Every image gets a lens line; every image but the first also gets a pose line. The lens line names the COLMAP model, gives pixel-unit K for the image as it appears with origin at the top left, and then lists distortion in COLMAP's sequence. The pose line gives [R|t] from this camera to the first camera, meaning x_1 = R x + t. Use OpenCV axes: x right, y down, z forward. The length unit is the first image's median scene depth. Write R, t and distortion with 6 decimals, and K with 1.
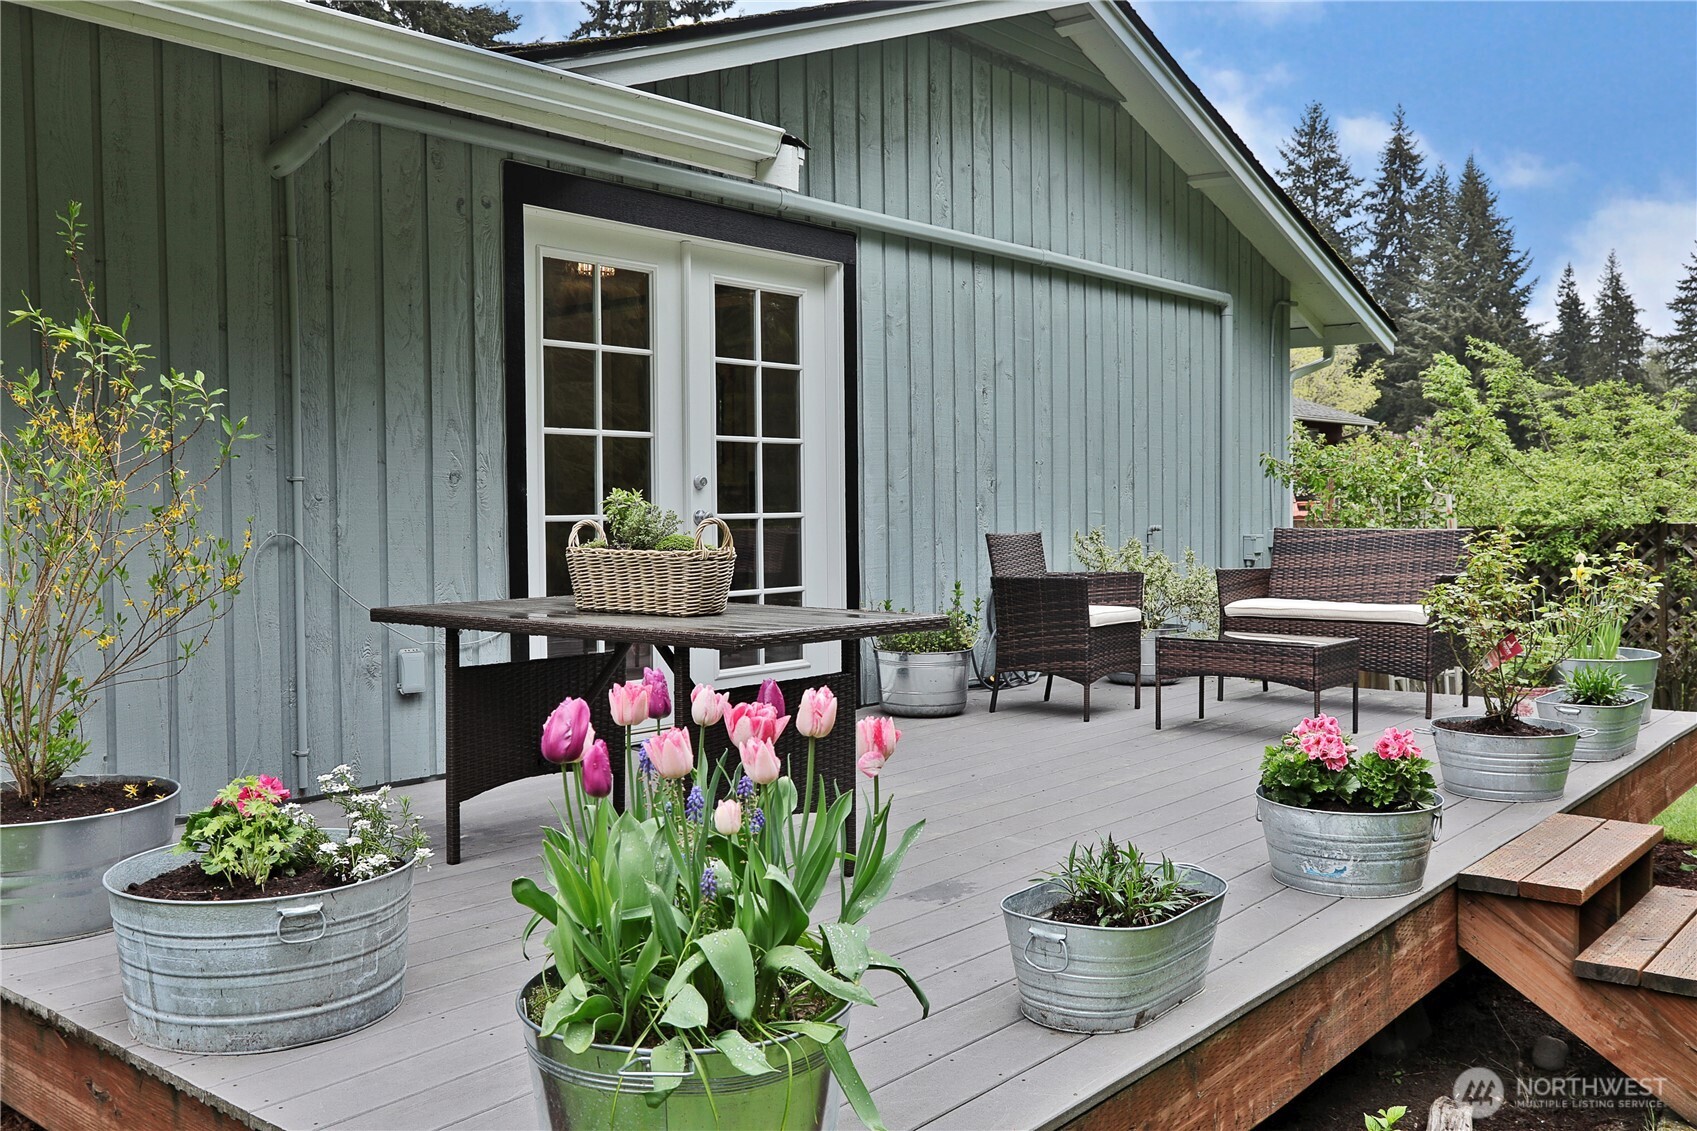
lens RADIAL K [[1504.3, 0, 848.5], [0, 1504.3, 565.5], [0, 0, 1]] dist [-0.049472, 0.014752]
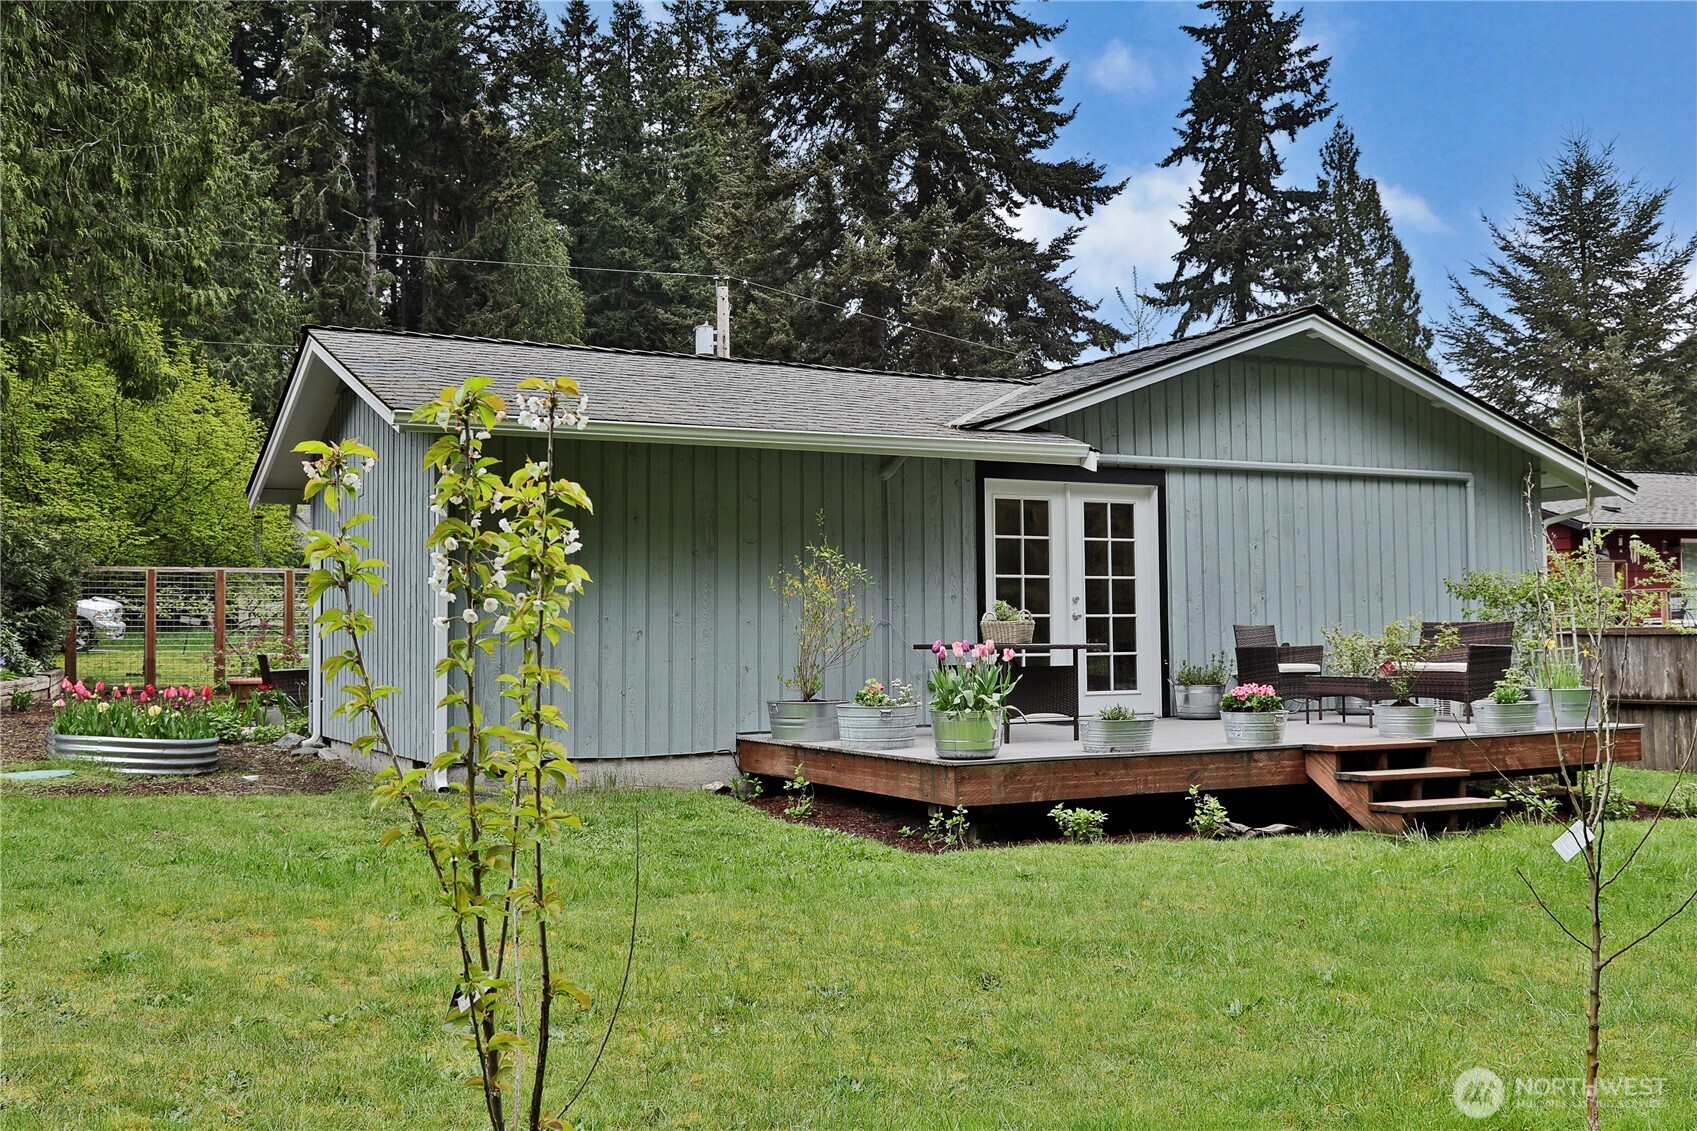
lens RADIAL K [[1611.7, 0, 848.5], [0, 1611.7, 565.5], [0, 0, 1]] dist [-0.037036, 0.088183]
pose [[0.925645, -0.017347, -0.377995, 0.419010], [-0.013420, 0.996815, -0.078609, 0.071659], [0.378154, 0.077837, 0.922465, -1.083023]]
